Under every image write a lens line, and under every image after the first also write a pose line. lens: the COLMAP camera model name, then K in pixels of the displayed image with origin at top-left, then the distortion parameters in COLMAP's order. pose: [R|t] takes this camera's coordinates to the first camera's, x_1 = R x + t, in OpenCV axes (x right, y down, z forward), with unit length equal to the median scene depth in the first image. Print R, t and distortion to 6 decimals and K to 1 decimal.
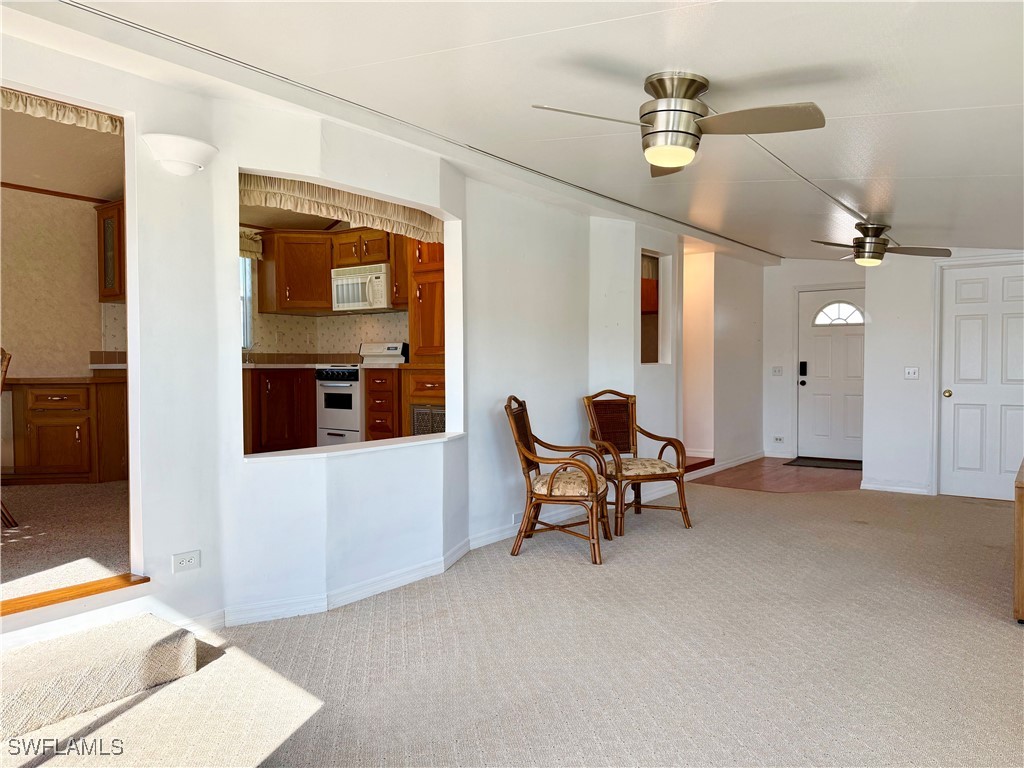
lens RADIAL K [[723.1, 0, 512.0], [0, 723.1, 384.0], [0, 0, 1]] dist [0.087829, -0.091935]
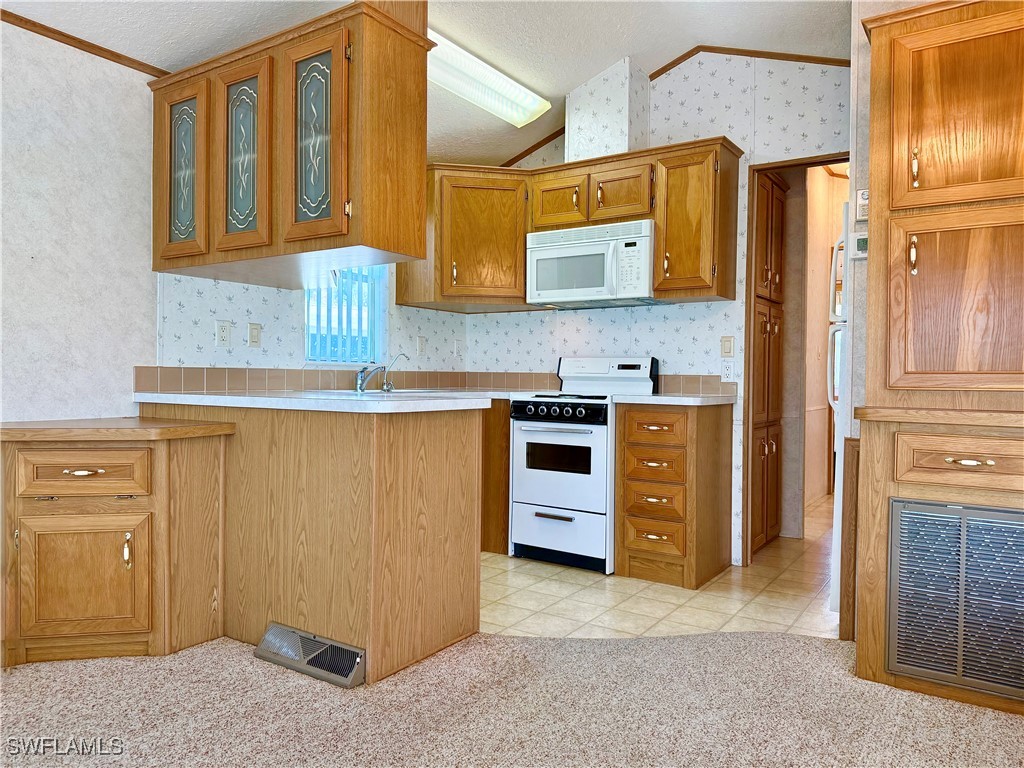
lens RADIAL K [[716.8, 0, 514.5], [0, 716.8, 387.9], [0, 0, 1]] dist [0.082611, -0.087013]
pose [[0.997334, 0.014678, 0.071485, -0.320635], [-0.014050, 0.999858, -0.009283, -0.026593], [-0.071612, 0.008253, 0.997398, 0.443939]]
